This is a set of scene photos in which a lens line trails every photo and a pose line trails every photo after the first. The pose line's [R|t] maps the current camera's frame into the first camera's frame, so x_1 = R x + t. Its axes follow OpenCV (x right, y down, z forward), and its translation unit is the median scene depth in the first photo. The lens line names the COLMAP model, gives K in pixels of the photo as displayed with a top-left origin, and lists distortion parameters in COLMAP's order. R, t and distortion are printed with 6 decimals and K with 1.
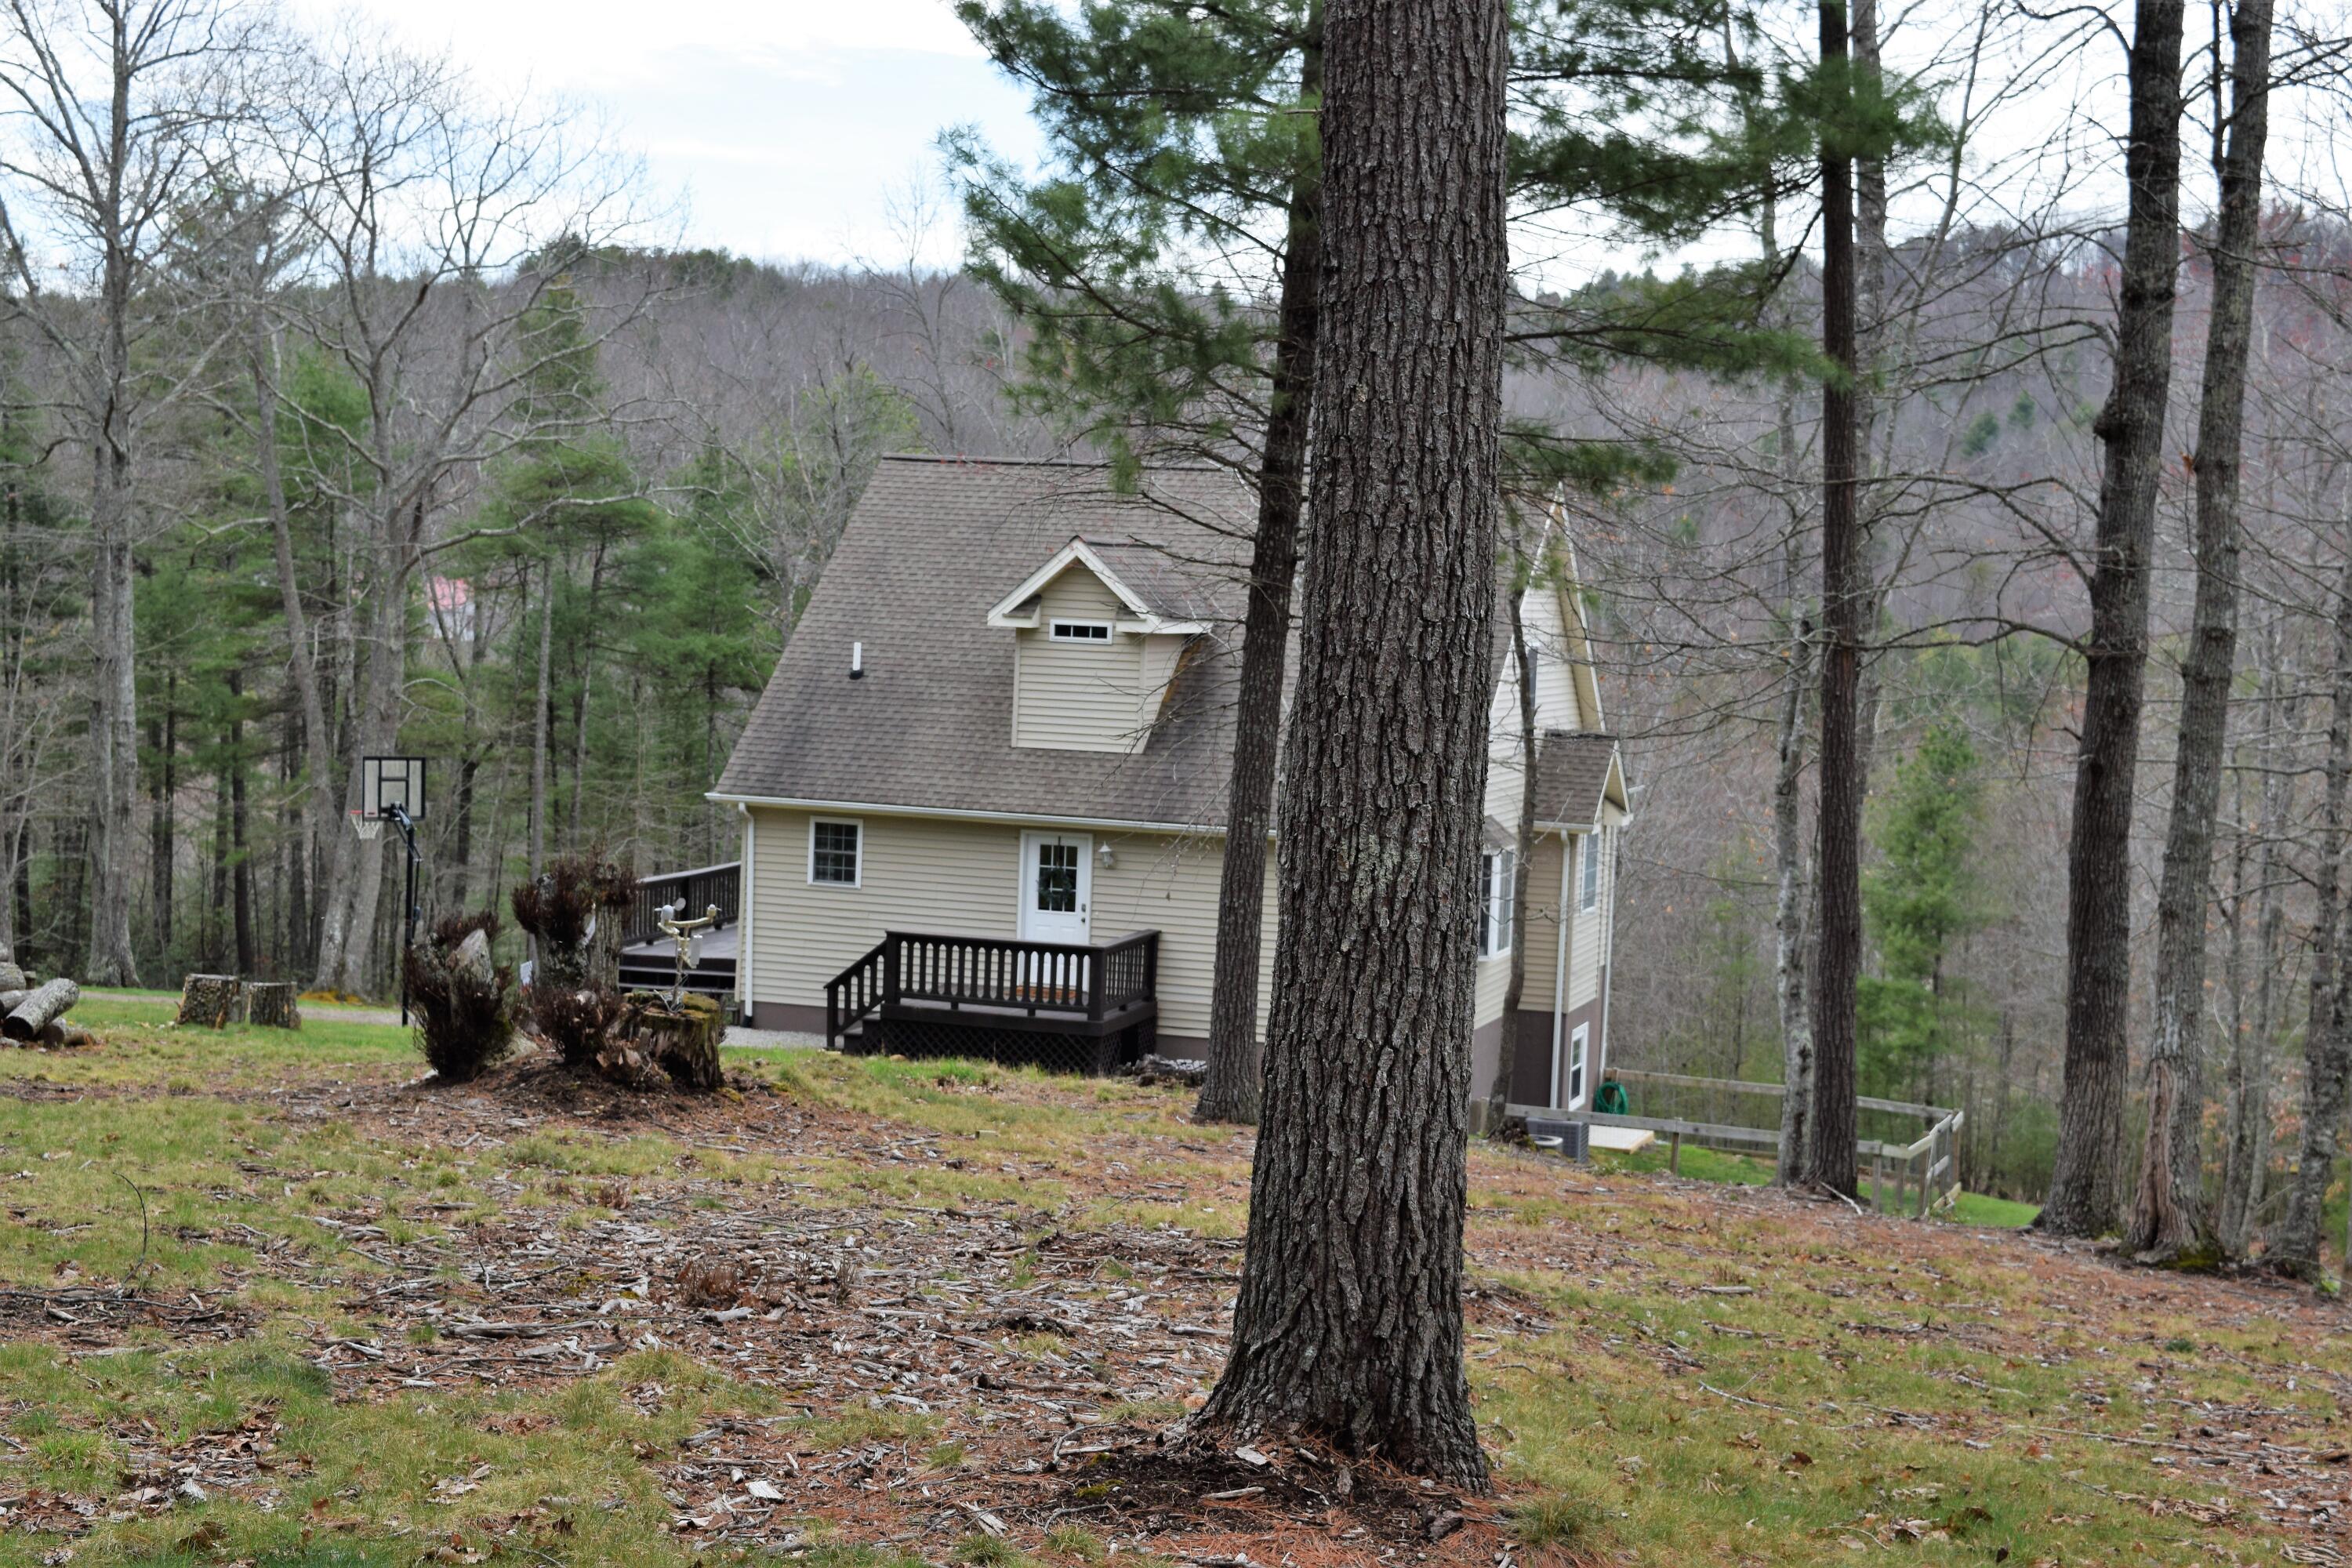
lens RADIAL K [[3628.5, 0, 1174.7], [0, 3628.5, 784.9], [0, 0, 1]] dist [-0.024124, 0.000000]
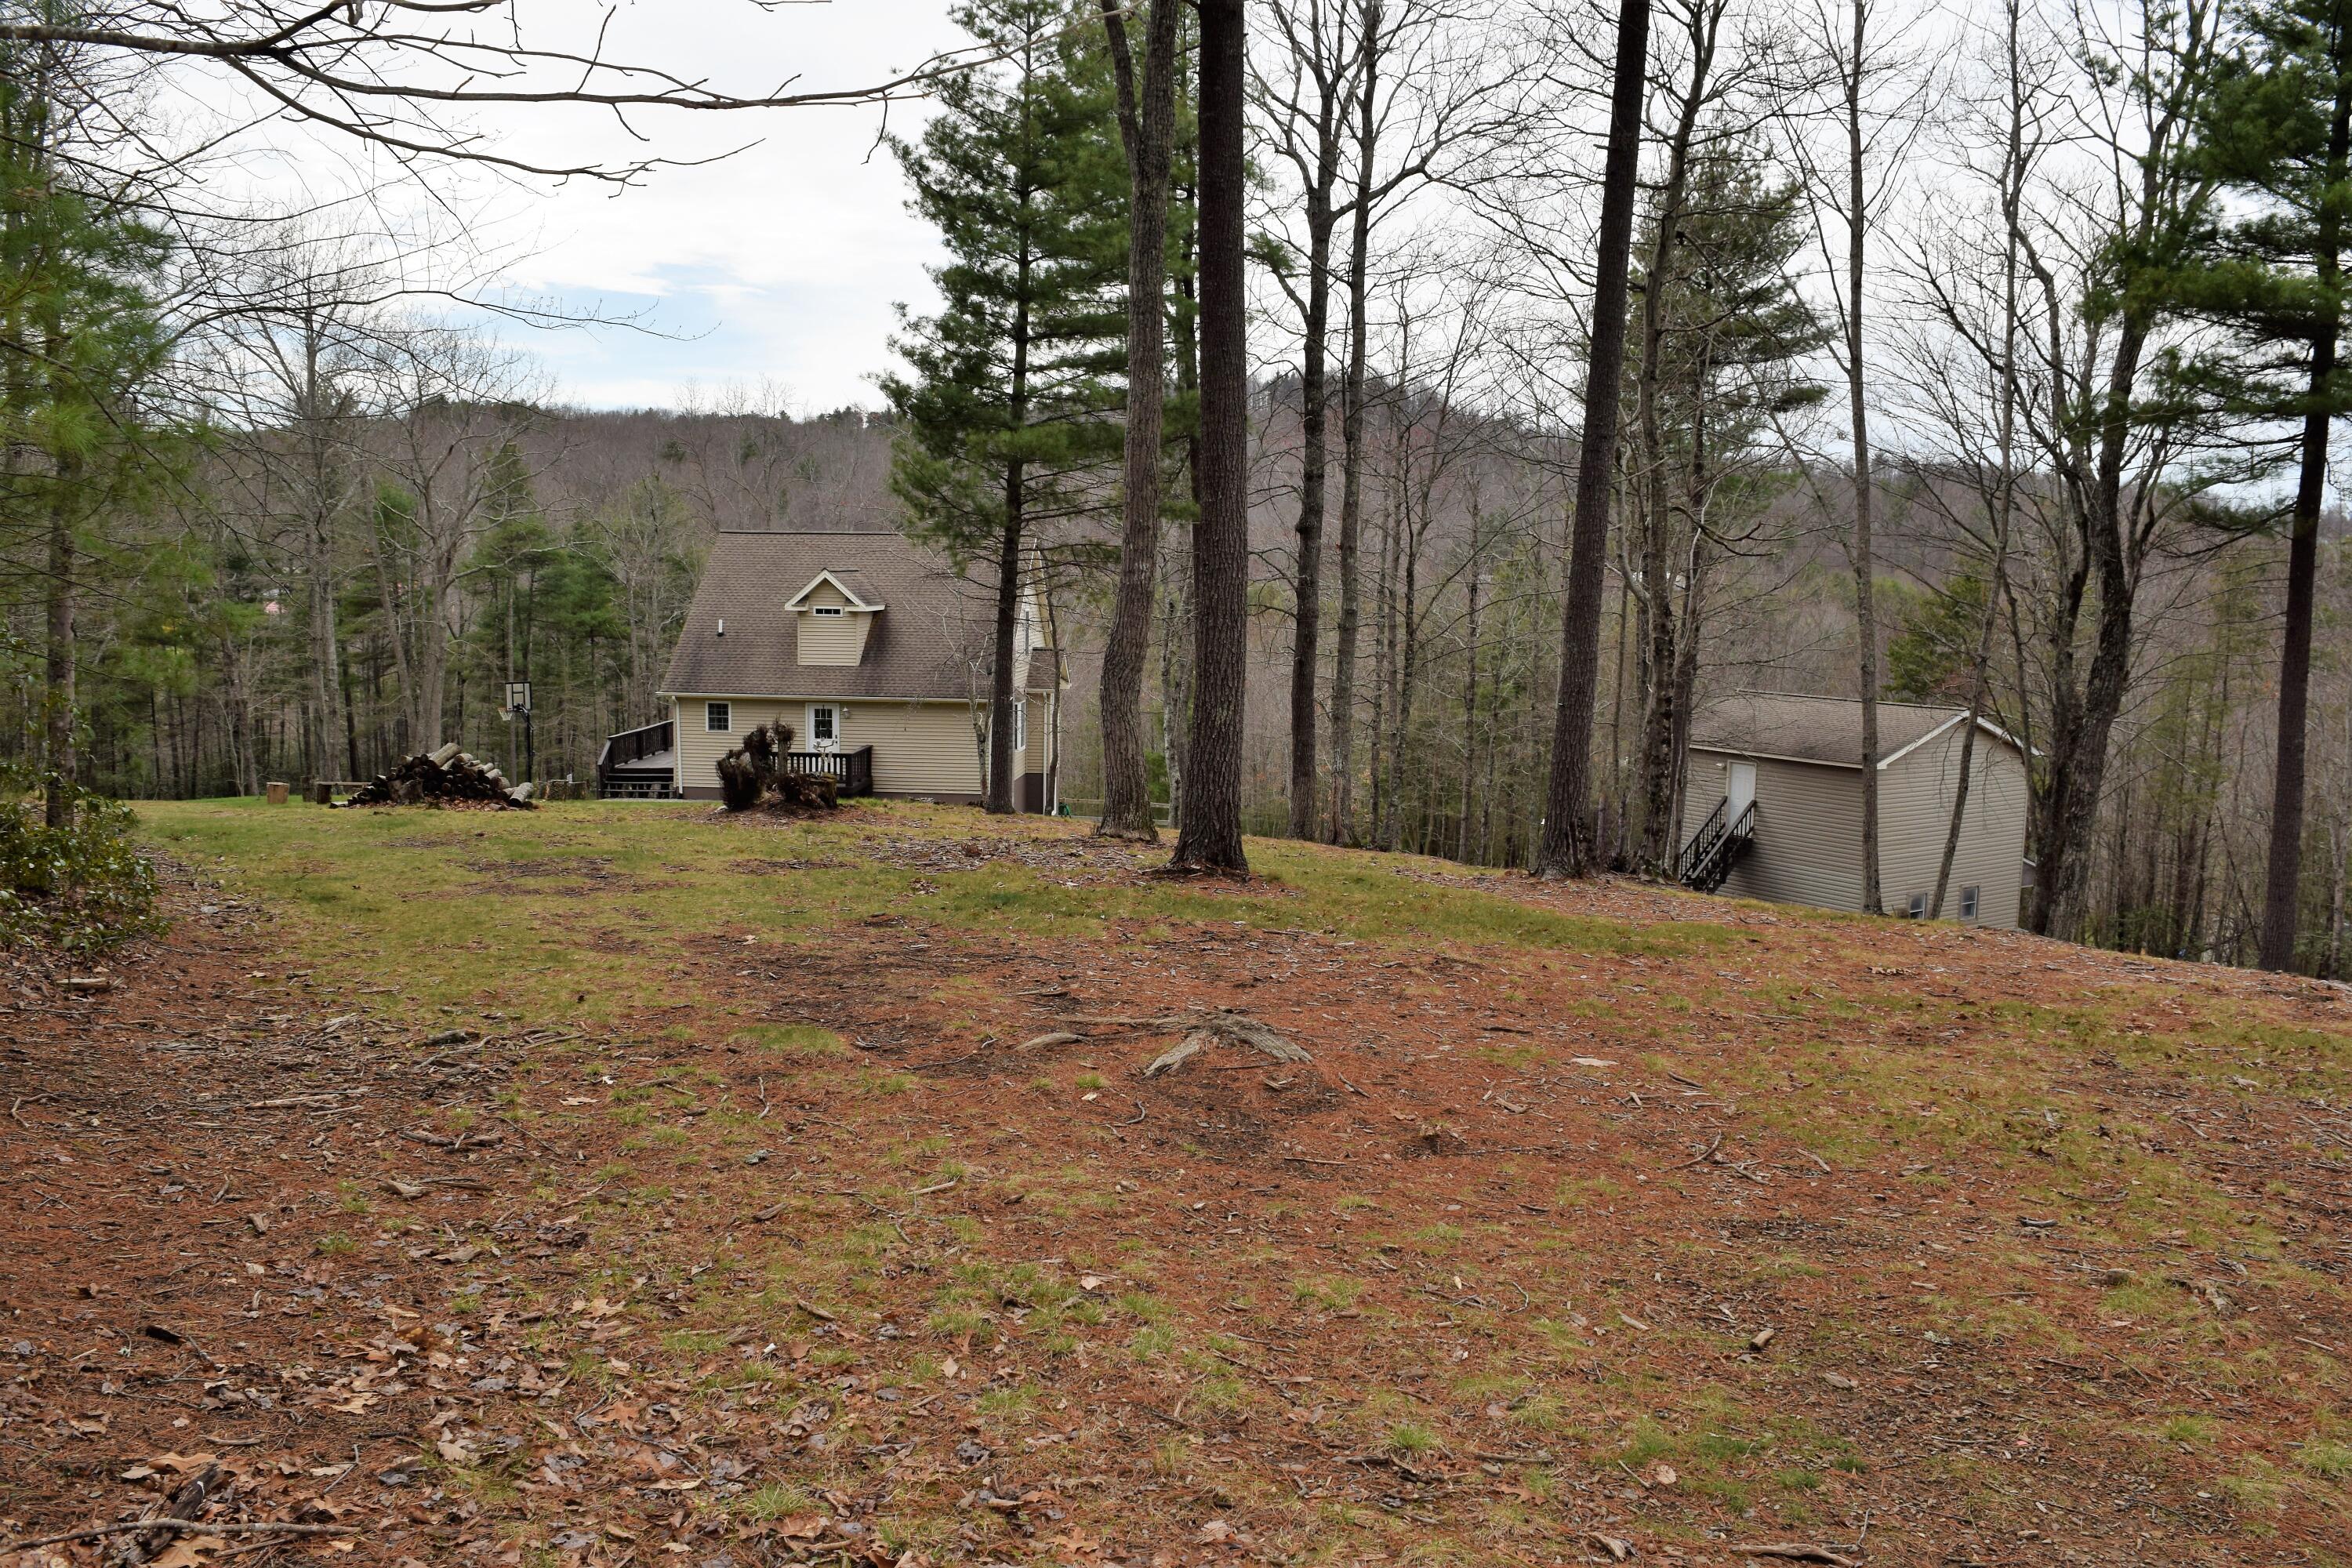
lens RADIAL K [[1837.2, 0, 1177.0], [0, 1837.2, 781.7], [0, 0, 1]] dist [-0.096898, 0.029050]
pose [[0.975746, -0.051370, 0.212794, -0.061204], [0.037768, 0.997004, 0.067503, -0.006215], [-0.215624, -0.057829, 0.974763, -0.136962]]
